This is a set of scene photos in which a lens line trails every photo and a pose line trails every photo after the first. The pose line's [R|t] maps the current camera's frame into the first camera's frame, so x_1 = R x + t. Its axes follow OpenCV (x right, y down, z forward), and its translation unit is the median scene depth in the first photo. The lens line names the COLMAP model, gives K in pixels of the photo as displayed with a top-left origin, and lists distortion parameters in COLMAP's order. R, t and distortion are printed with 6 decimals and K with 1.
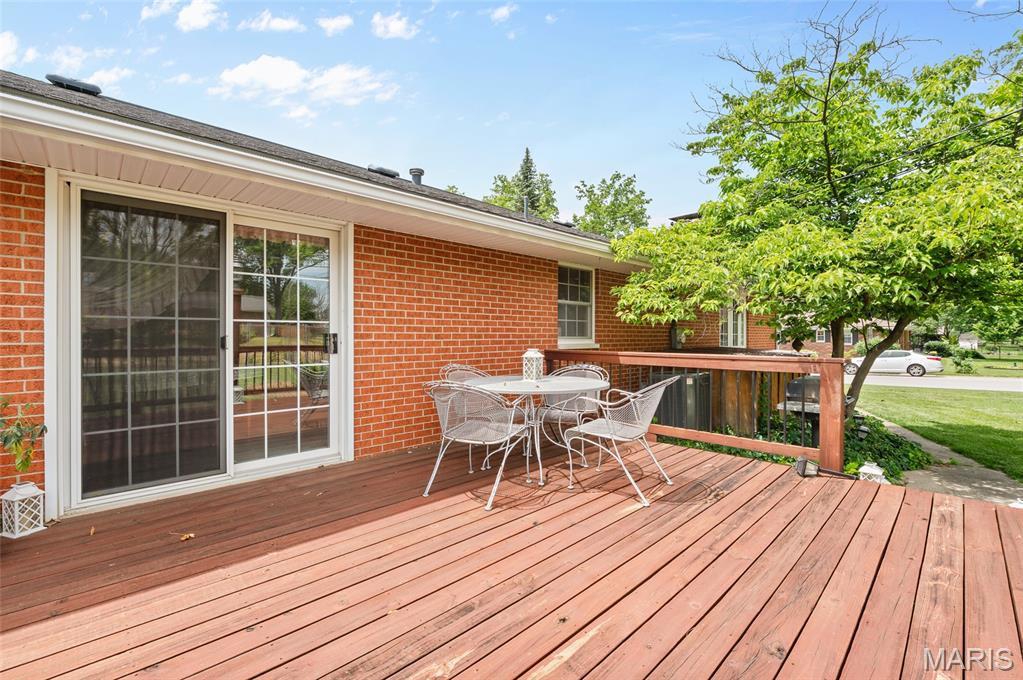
lens RADIAL K [[439.2, 0, 514.8], [0, 439.2, 335.7], [0, 0, 1]] dist [-0.004041, -0.000599]
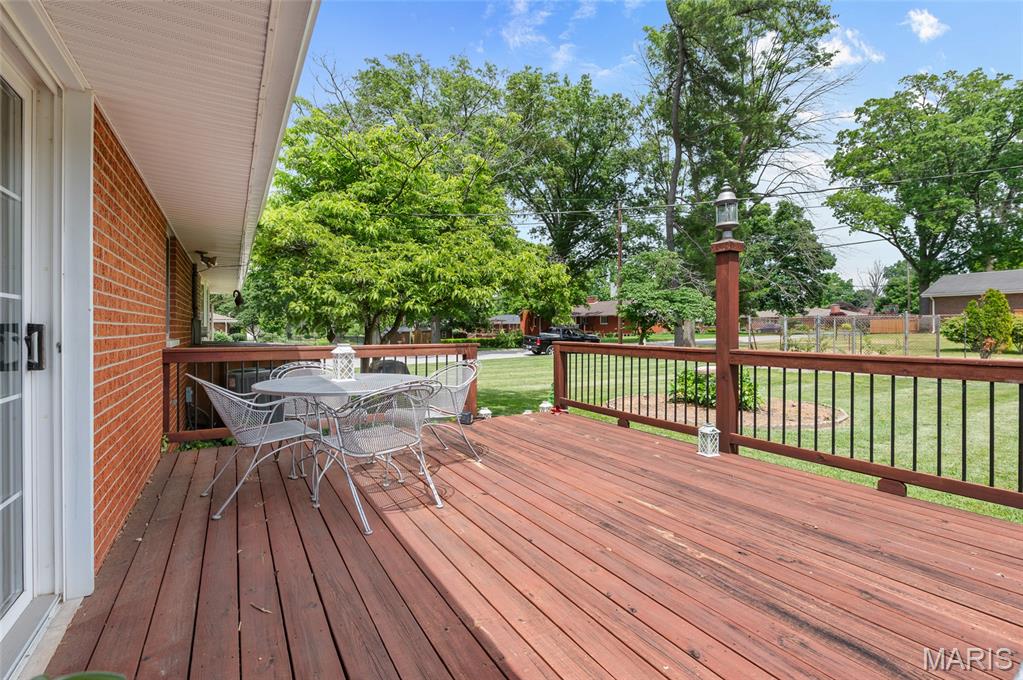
lens RADIAL K [[475.4, 0, 510.4], [0, 475.4, 333.4], [0, 0, 1]] dist [-0.000291, -0.000053]
pose [[0.239687, -0.011453, 0.970783, -1.082707], [0.002083, 0.999934, 0.011283, -0.000432], [-0.970848, -0.000683, 0.239695, 0.619674]]
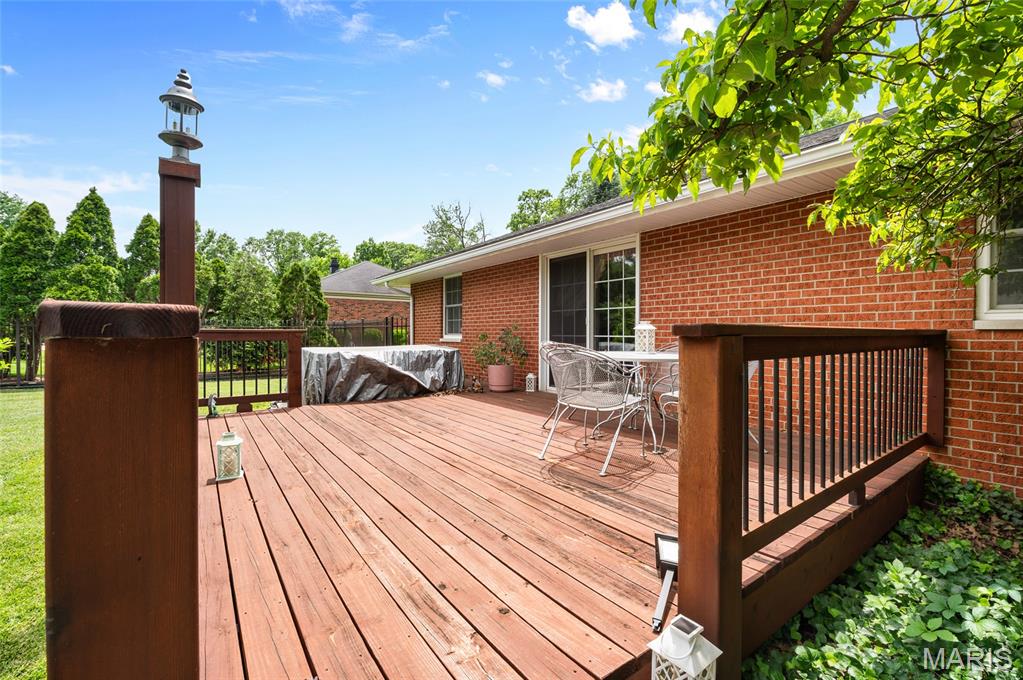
lens RADIAL K [[439.2, 0, 510.0], [0, 439.2, 338.2], [0, 0, 1]] dist [-0.004041, -0.000599]
pose [[-0.150158, 0.009246, -0.988619, 1.472517], [-0.004749, 0.999938, 0.010073, 0.082525], [0.988651, 0.006208, -0.150105, 1.154011]]
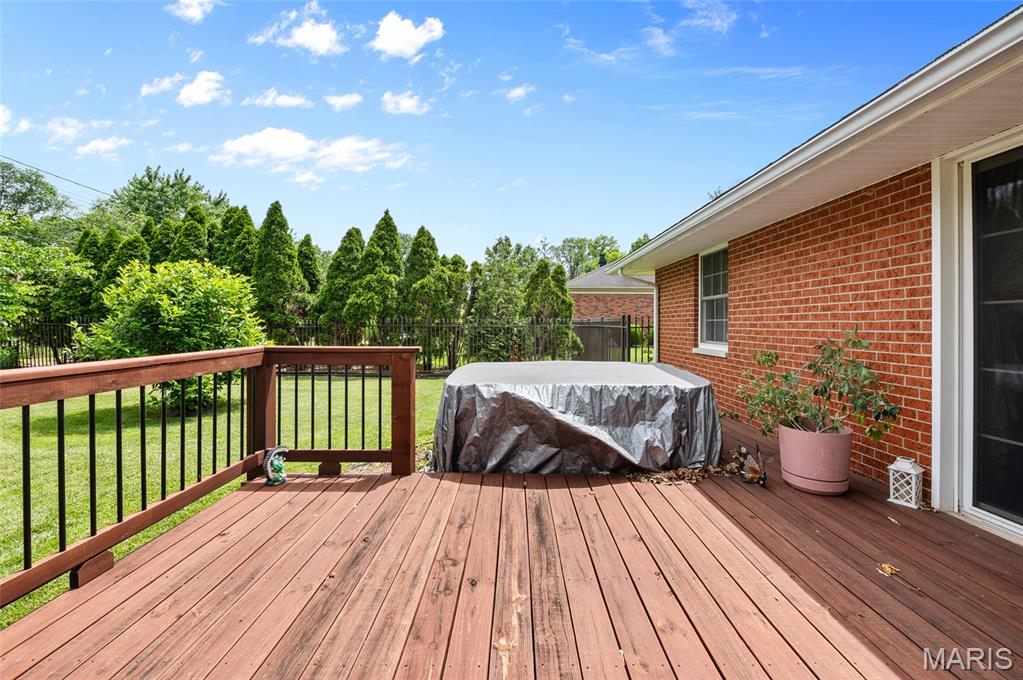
lens RADIAL K [[408.7, 0, 516.0], [0, 408.7, 321.0], [0, 0, 1]] dist [-0.004518, -0.000831]
pose [[-0.701050, -0.009937, -0.713043, 0.273031], [-0.006302, 0.999950, -0.007739, 0.004544], [0.713084, -0.000932, -0.701078, 0.914735]]
